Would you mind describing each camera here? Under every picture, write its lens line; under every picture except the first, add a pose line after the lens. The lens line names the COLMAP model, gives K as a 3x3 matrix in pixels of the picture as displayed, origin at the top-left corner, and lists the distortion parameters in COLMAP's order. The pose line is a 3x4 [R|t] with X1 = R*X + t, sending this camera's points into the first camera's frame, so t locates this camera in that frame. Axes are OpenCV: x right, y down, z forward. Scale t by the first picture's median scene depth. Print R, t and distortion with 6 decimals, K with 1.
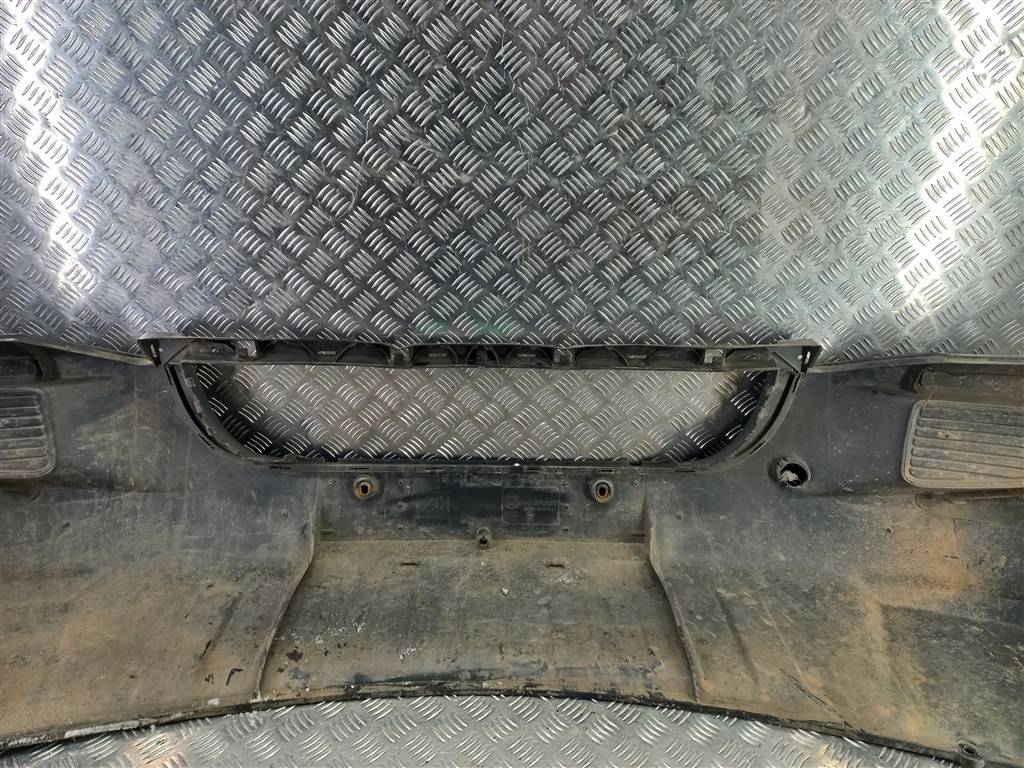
lens RADIAL K [[717.1, 0, 520.2], [0, 717.1, 387.5], [0, 0, 1]] dist [0.026599, -0.009073]
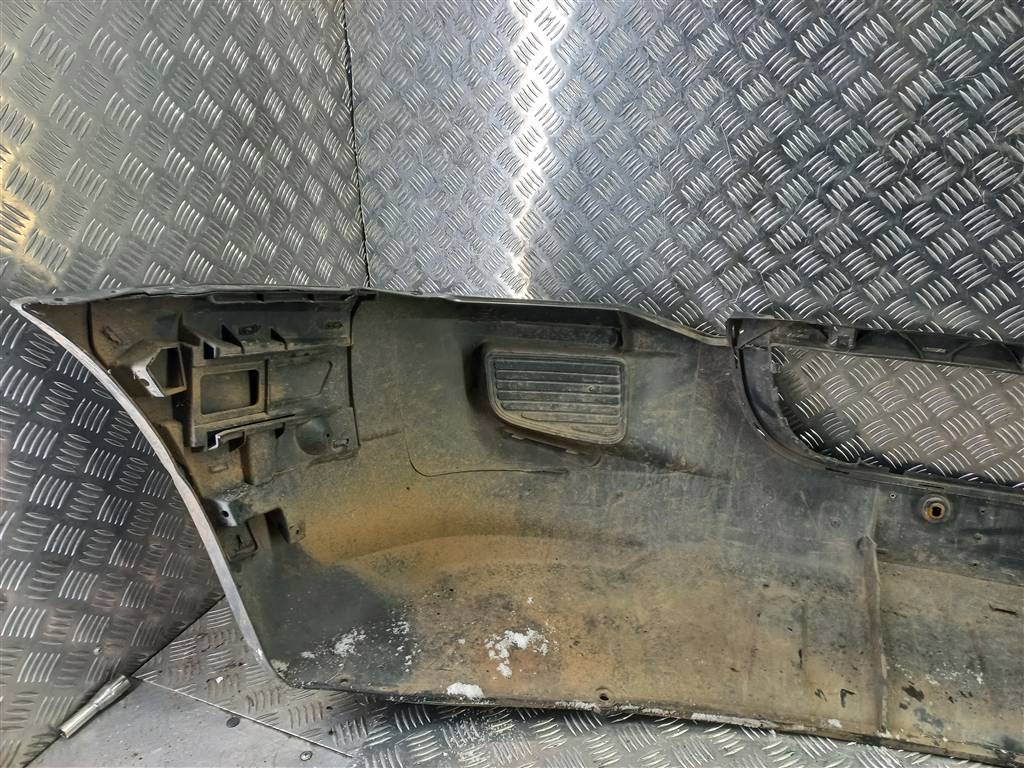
lens RADIAL K [[717.1, 0, 511.8], [0, 717.1, 389.3], [0, 0, 1]] dist [0.026599, -0.009073]
pose [[0.926138, 0.116554, -0.358724, -0.439062], [-0.115747, 0.992993, 0.023805, 0.038308], [0.358985, 0.019475, 0.933140, 0.001381]]
